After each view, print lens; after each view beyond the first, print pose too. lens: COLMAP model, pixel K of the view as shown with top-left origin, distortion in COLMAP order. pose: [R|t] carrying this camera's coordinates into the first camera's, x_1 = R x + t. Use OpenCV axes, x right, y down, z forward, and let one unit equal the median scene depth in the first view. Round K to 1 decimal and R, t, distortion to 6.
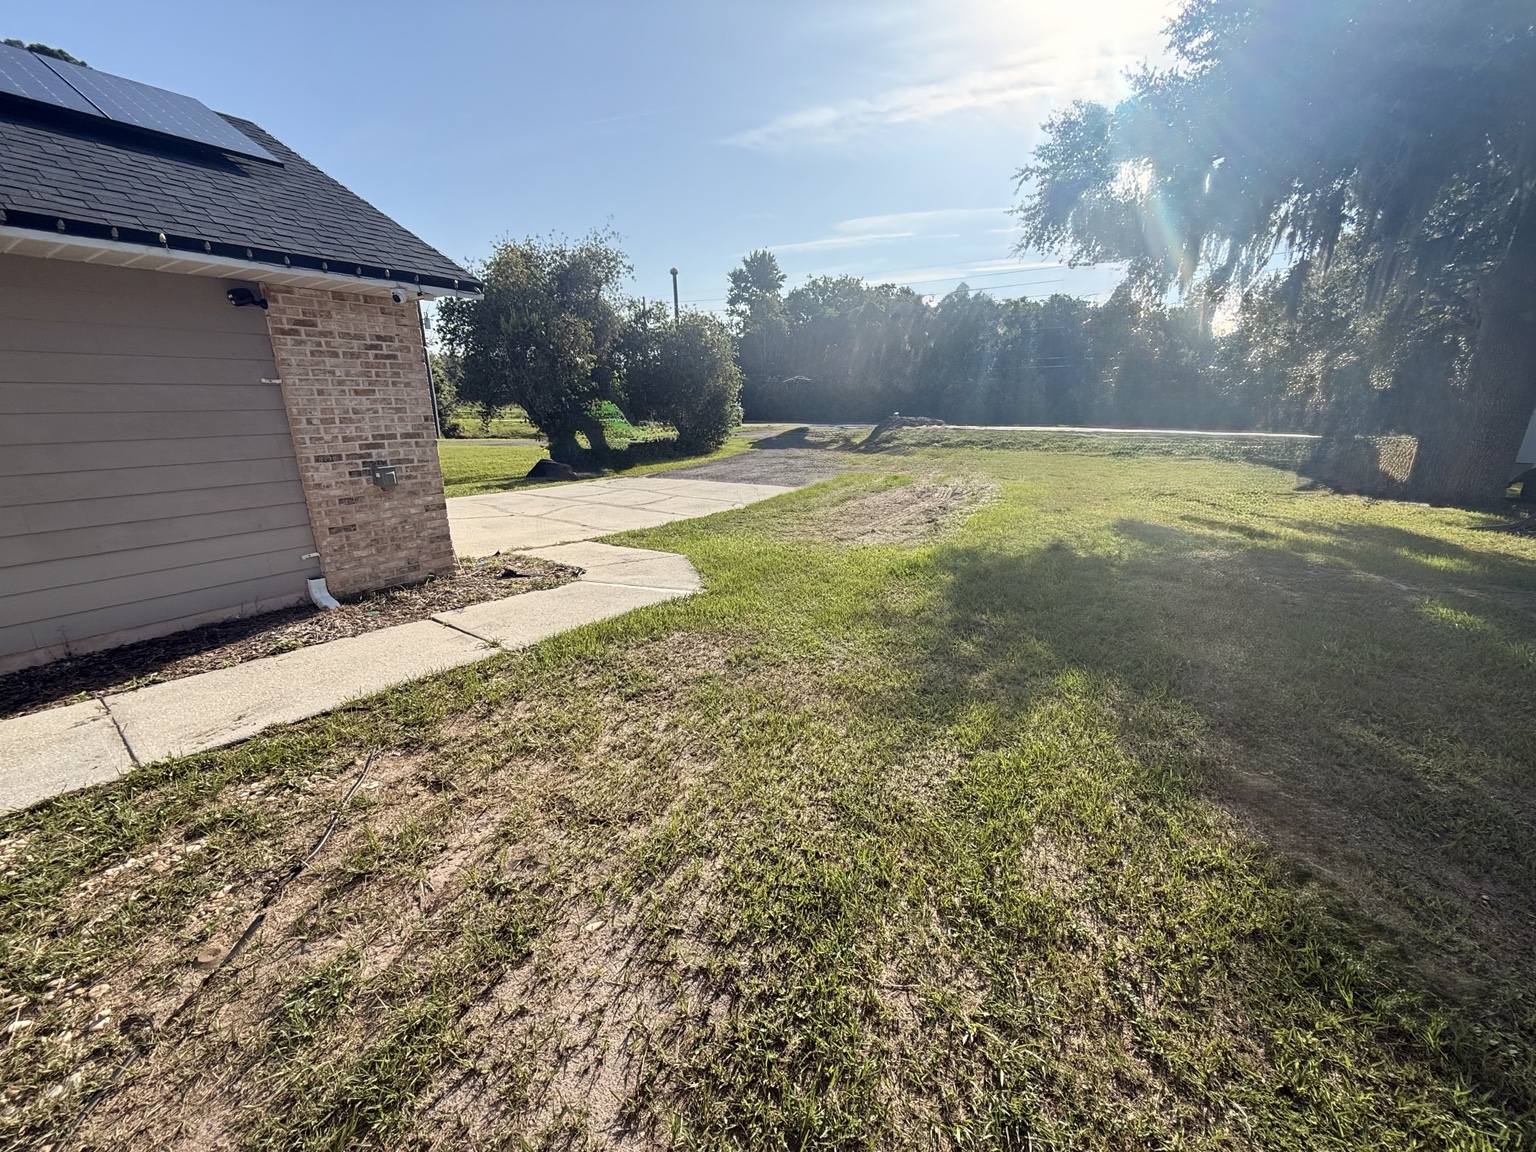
lens RADIAL K [[618.5, 0, 768.0], [0, 618.5, 576.0], [0, 0, 1]] dist [0.000246, 0.000024]
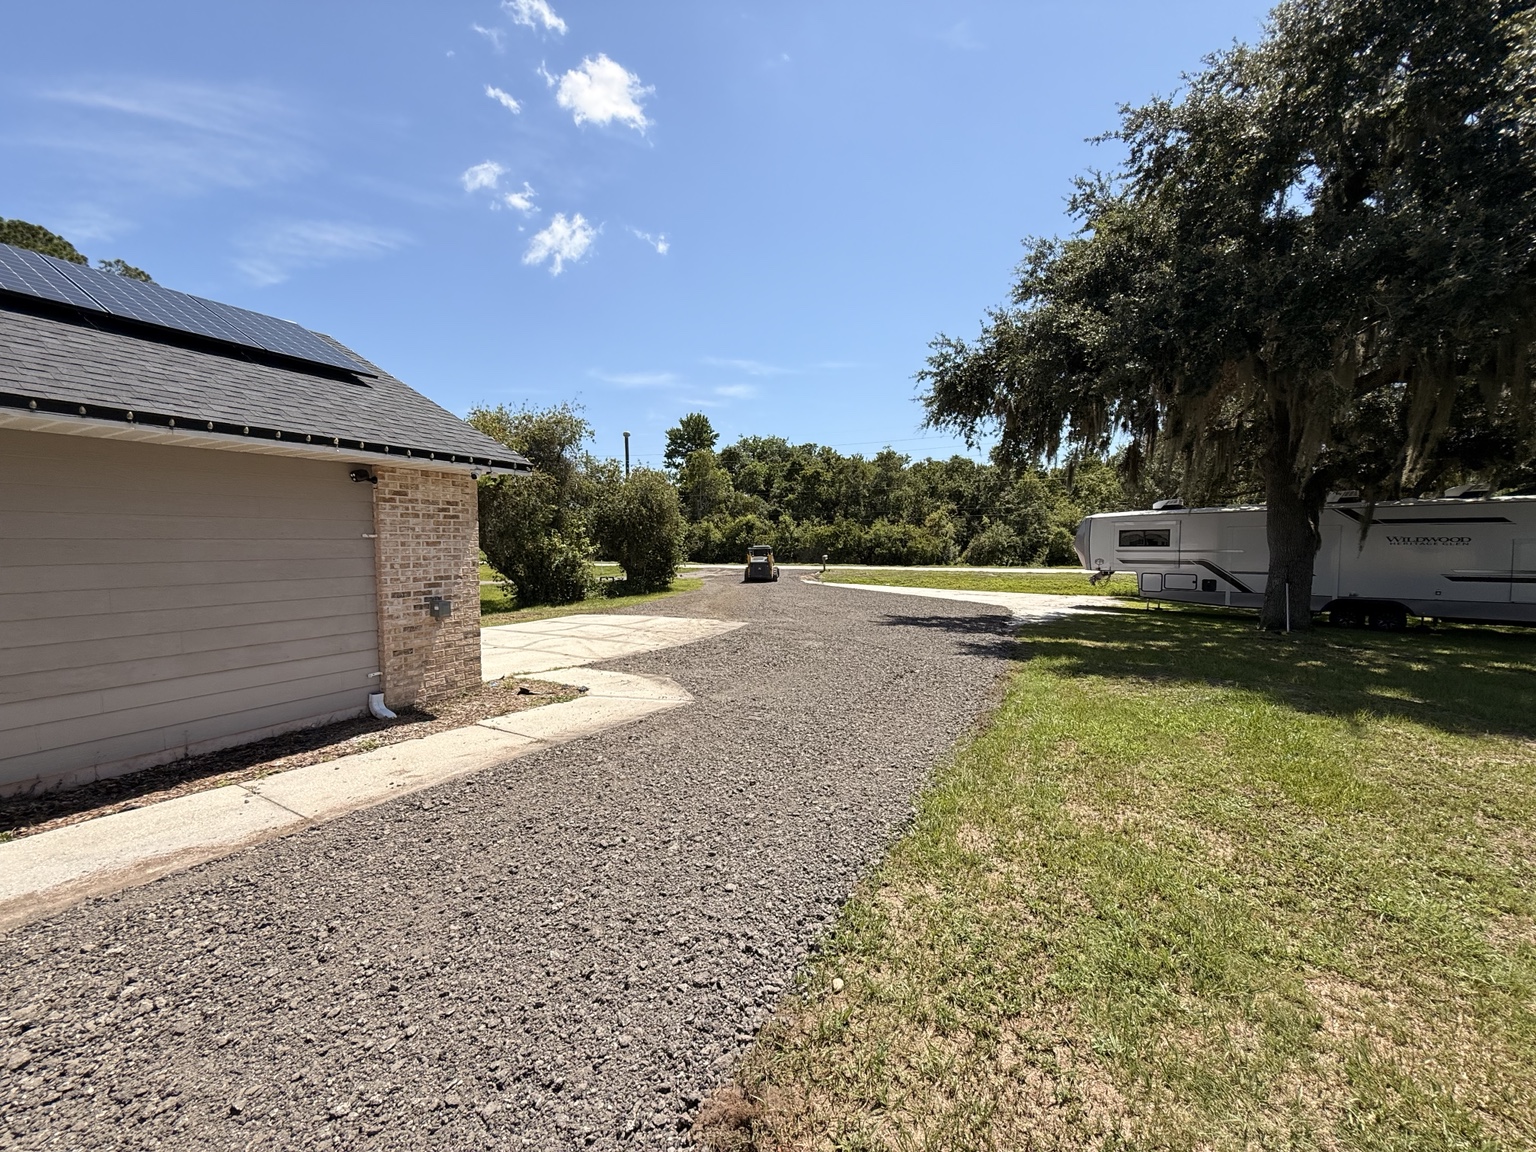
lens RADIAL K [[618.5, 0, 768.0], [0, 618.5, 576.0], [0, 0, 1]] dist [0.000246, 0.000024]
pose [[0.993806, -0.003306, 0.111079, -0.107083], [0.027856, 0.975056, -0.220205, 0.064347], [-0.107580, 0.221935, 0.969109, -0.280646]]
